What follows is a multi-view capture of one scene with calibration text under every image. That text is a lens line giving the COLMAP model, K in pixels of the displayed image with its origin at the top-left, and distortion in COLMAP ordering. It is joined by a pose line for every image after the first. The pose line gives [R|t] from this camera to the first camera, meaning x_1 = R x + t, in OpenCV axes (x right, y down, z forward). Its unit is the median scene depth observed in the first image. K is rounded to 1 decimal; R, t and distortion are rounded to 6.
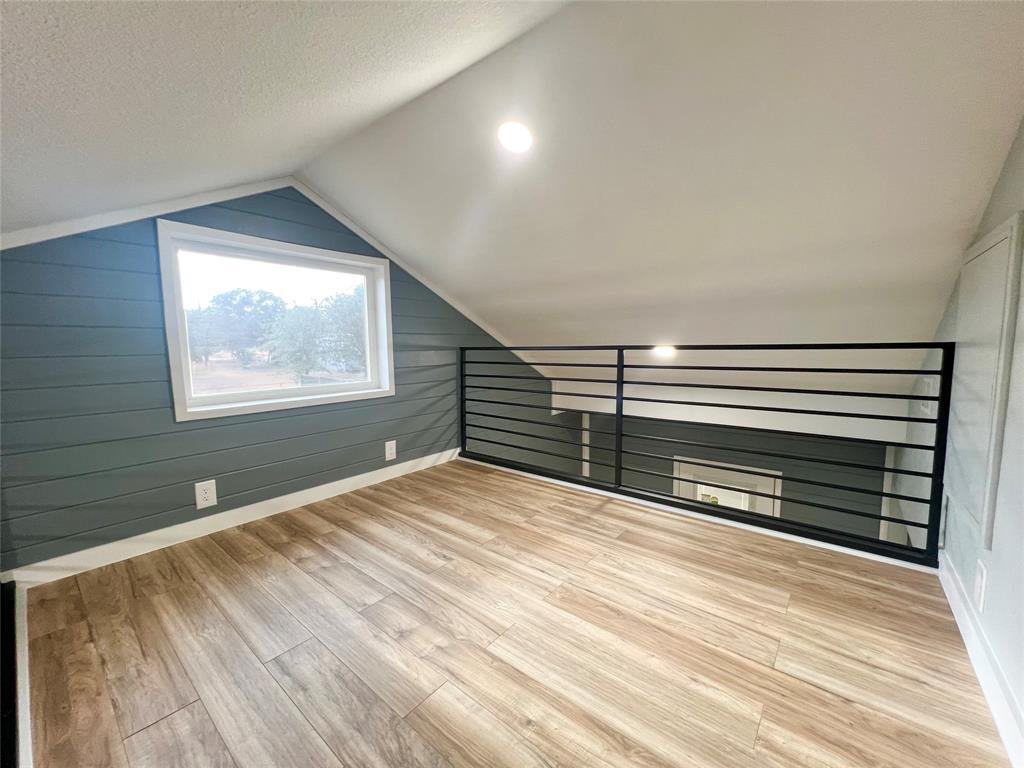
lens RADIAL K [[409.5, 0, 510.7], [0, 409.5, 384.6], [0, 0, 1]] dist [-0.002442, -0.000285]
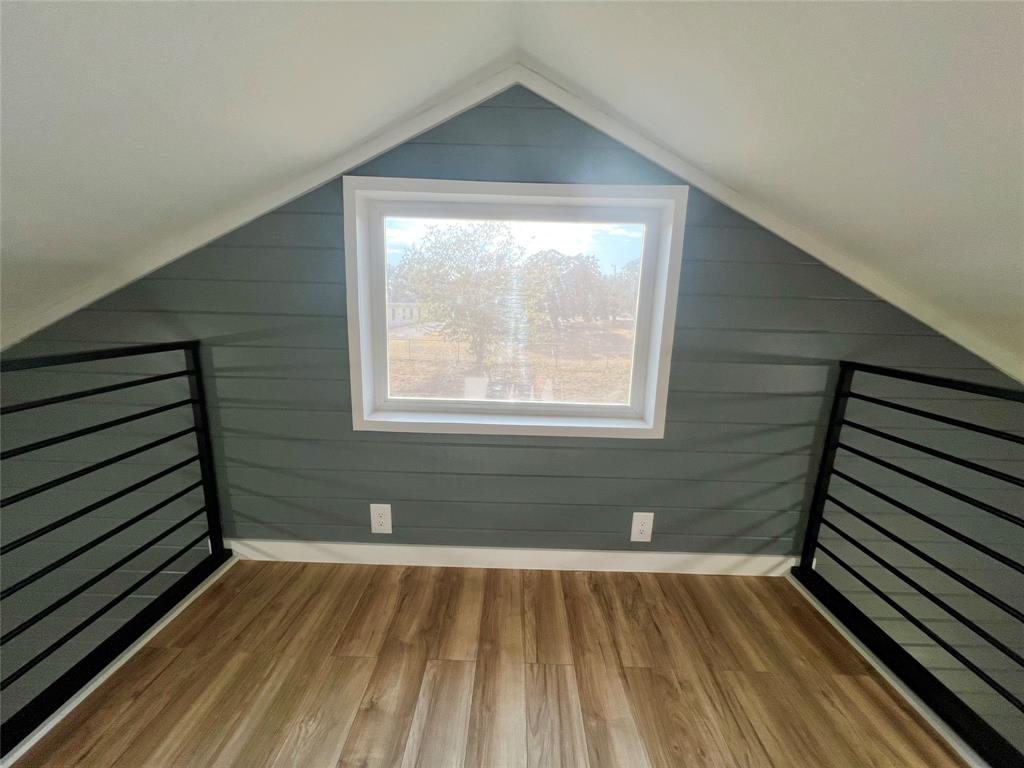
lens RADIAL K [[409.5, 0, 509.0], [0, 409.5, 386.7], [0, 0, 1]] dist [-0.002442, -0.000285]
pose [[0.623900, 0.180639, -0.760341, -0.001339], [-0.110751, 0.983537, 0.142789, -0.141039], [0.773617, -0.004878, 0.633635, 0.671044]]
